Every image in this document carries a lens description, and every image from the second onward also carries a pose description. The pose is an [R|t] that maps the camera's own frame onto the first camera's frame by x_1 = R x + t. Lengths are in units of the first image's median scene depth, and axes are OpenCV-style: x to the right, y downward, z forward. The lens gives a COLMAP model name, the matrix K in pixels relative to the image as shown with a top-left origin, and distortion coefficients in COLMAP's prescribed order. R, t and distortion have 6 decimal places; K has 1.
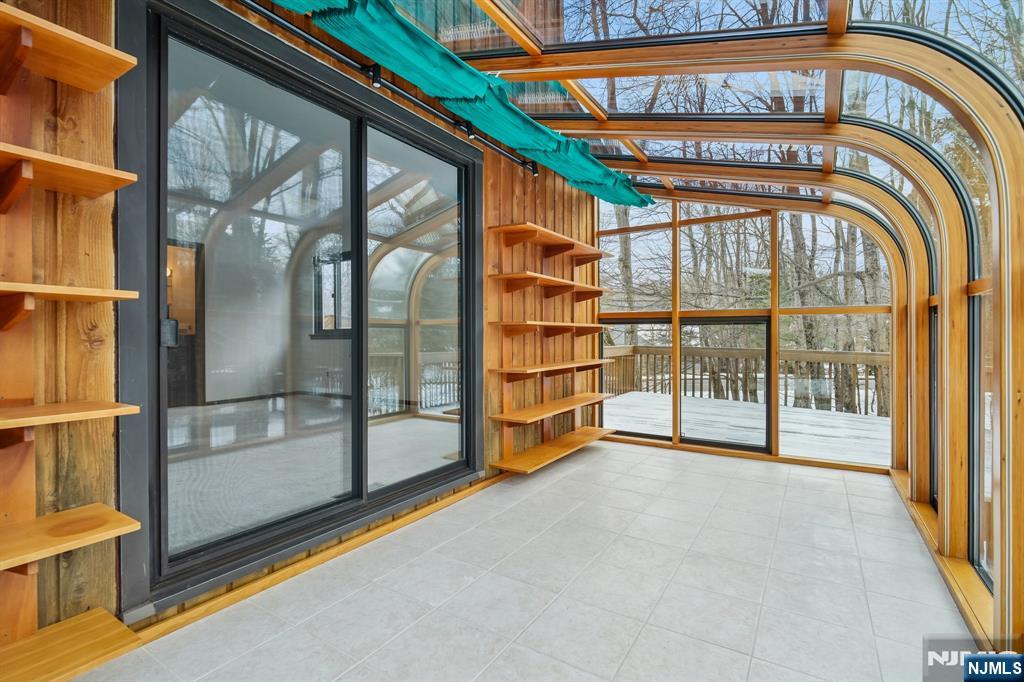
lens RADIAL K [[478.9, 0, 508.7], [0, 478.9, 324.7], [0, 0, 1]] dist [-0.004510, -0.001191]
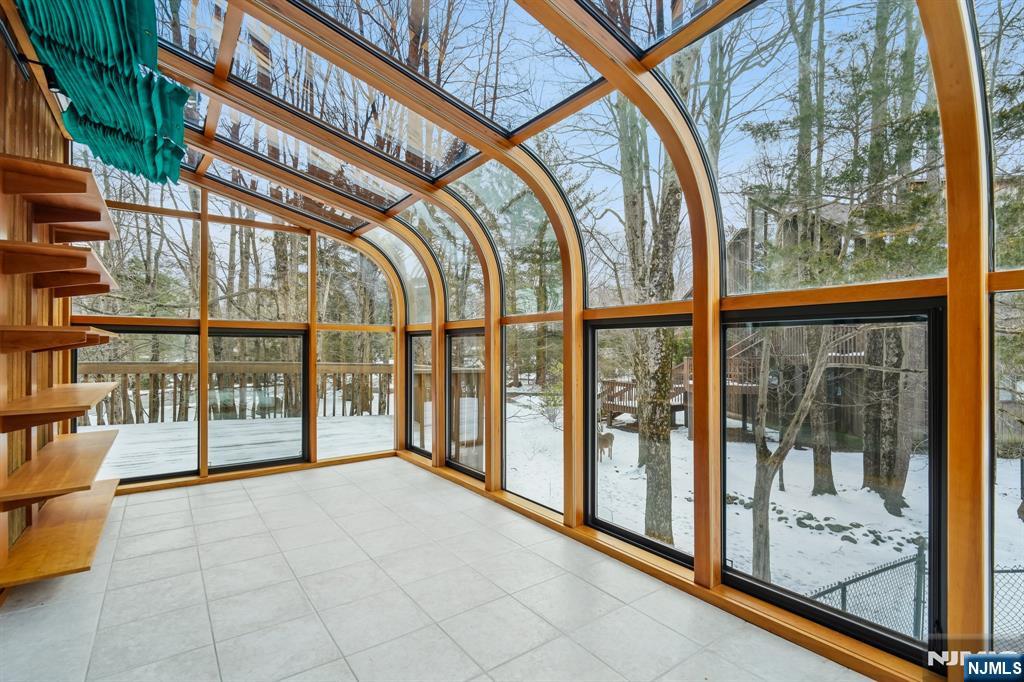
lens RADIAL K [[483.2, 0, 517.1], [0, 483.2, 336.1], [0, 0, 1]] dist [0.000862, -0.000326]
pose [[0.349680, 0.021425, 0.936624, -0.291943], [-0.022610, 0.999640, -0.014425, -0.000522], [-0.936596, -0.016132, 0.350039, 0.203889]]
